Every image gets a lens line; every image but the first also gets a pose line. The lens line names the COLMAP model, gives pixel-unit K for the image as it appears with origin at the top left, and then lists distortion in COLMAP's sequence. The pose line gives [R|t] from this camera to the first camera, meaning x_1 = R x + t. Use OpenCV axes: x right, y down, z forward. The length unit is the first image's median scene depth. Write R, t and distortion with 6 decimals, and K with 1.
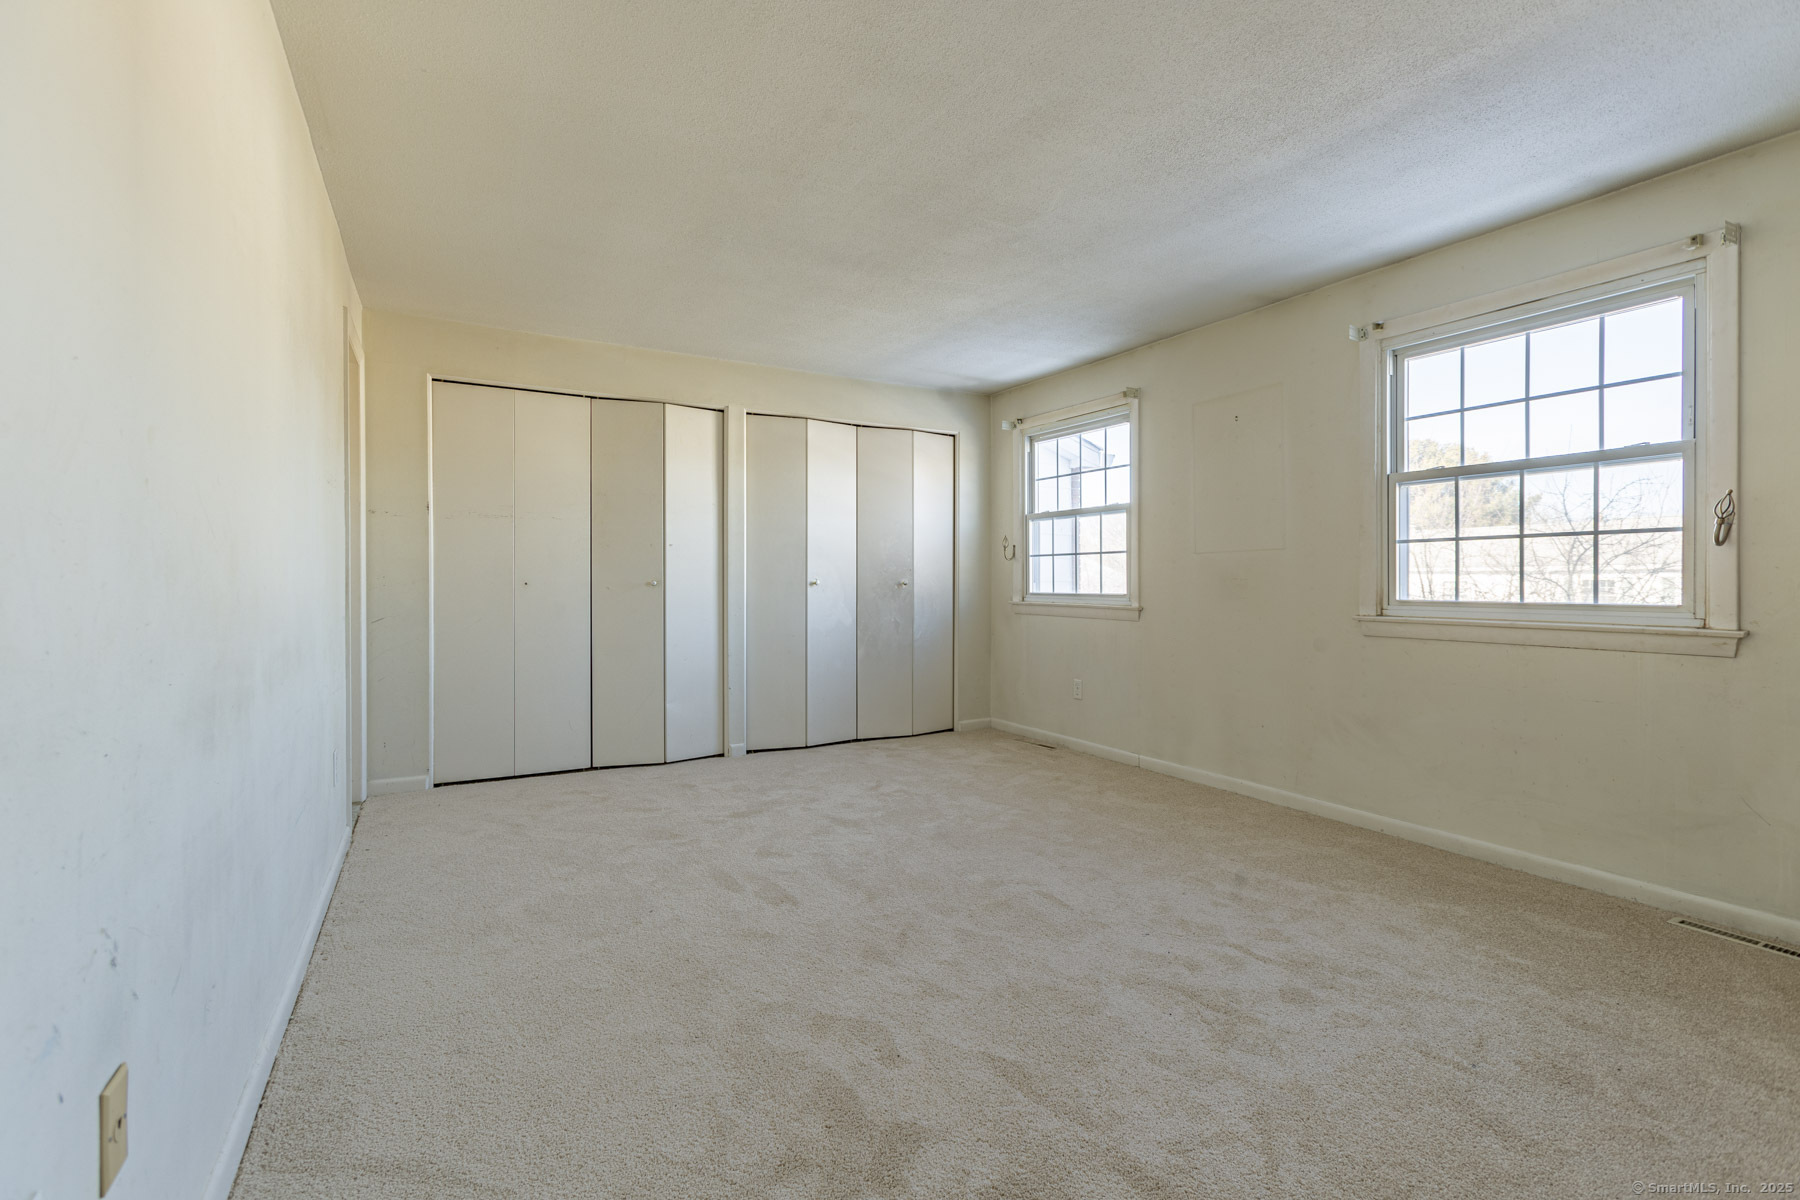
lens RADIAL K [[841.3, 0, 933.8], [0, 841.3, 566.7], [0, 0, 1]] dist [-0.013961, 0.009035]
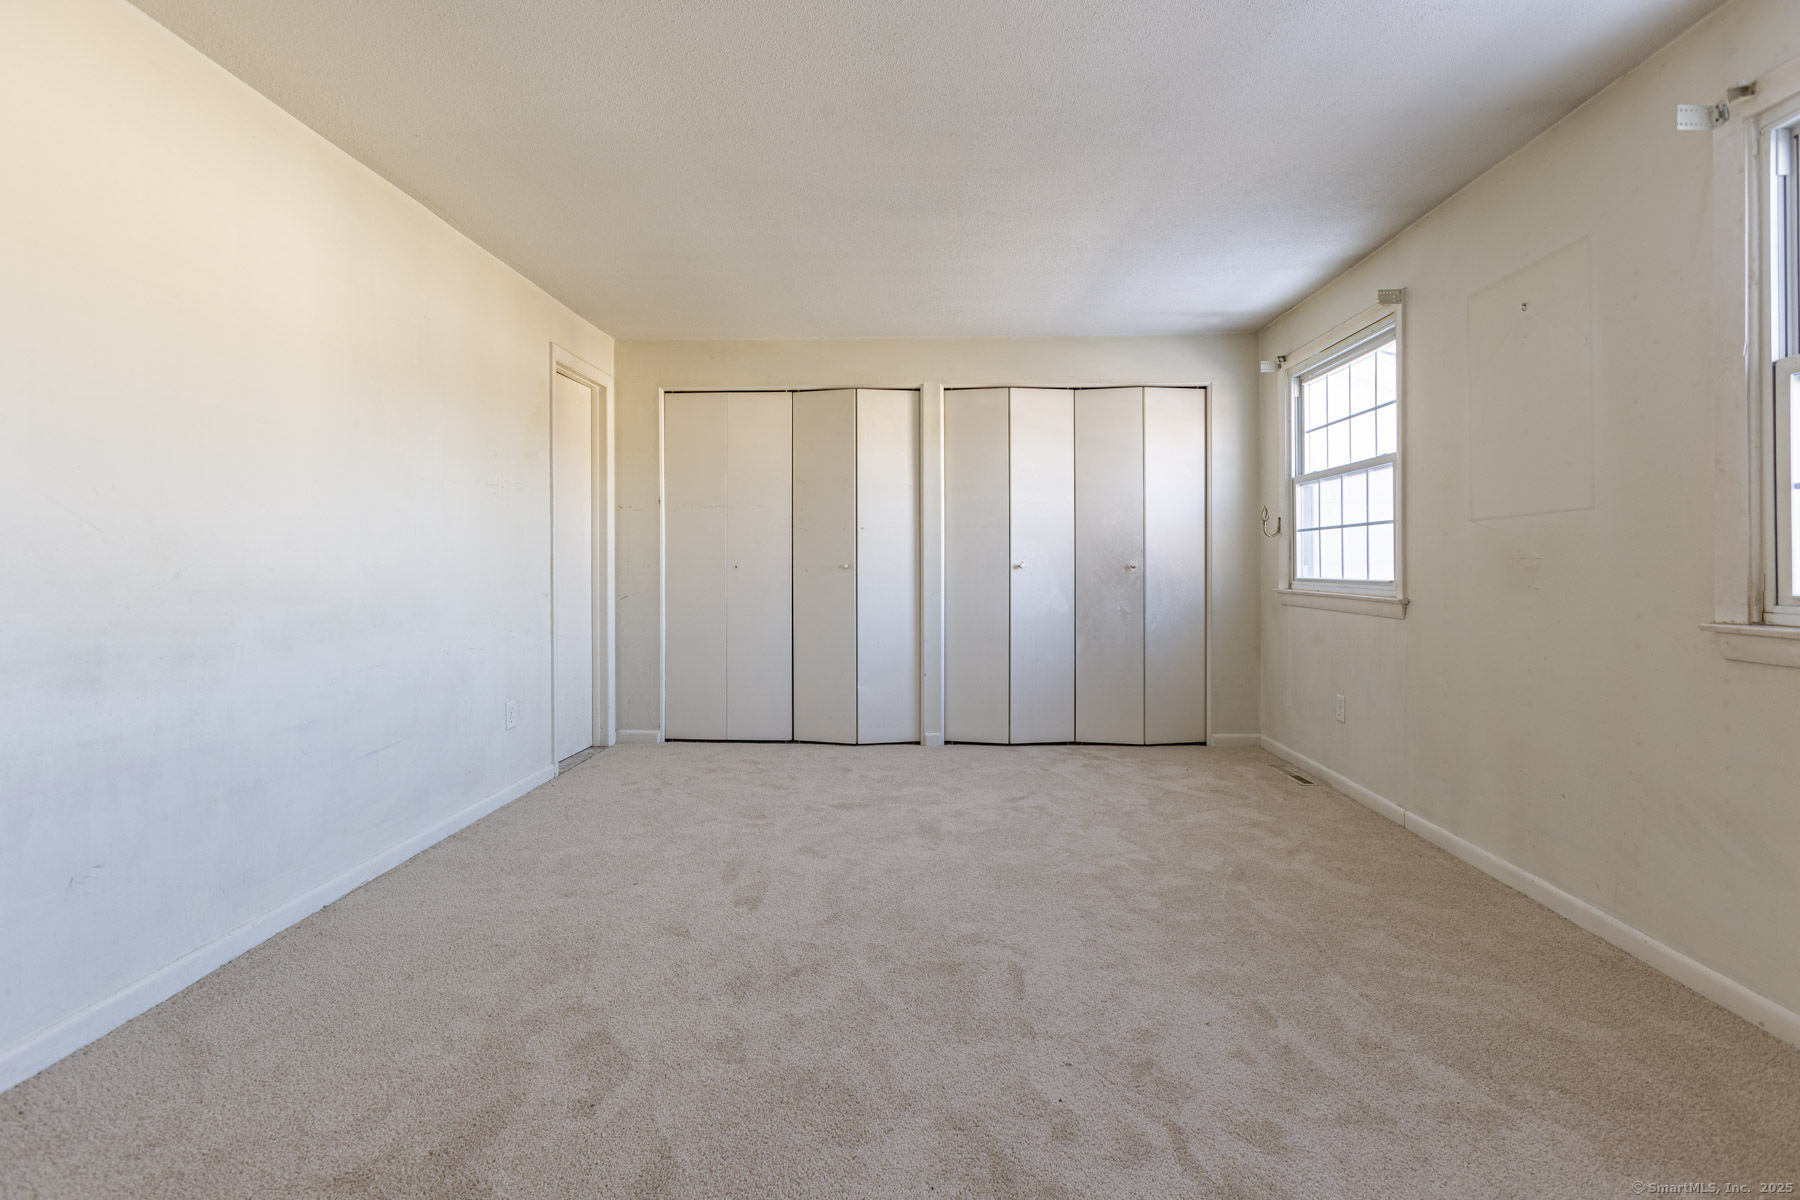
lens RADIAL K [[841.3, 0, 811.2], [0, 841.3, 548.8], [0, 0, 1]] dist [-0.013961, 0.009035]
pose [[0.829241, -0.012085, -0.558761, 0.212474], [0.010849, 0.999926, -0.005527, 0.003876], [0.558786, -0.001479, 0.829310, 0.134873]]
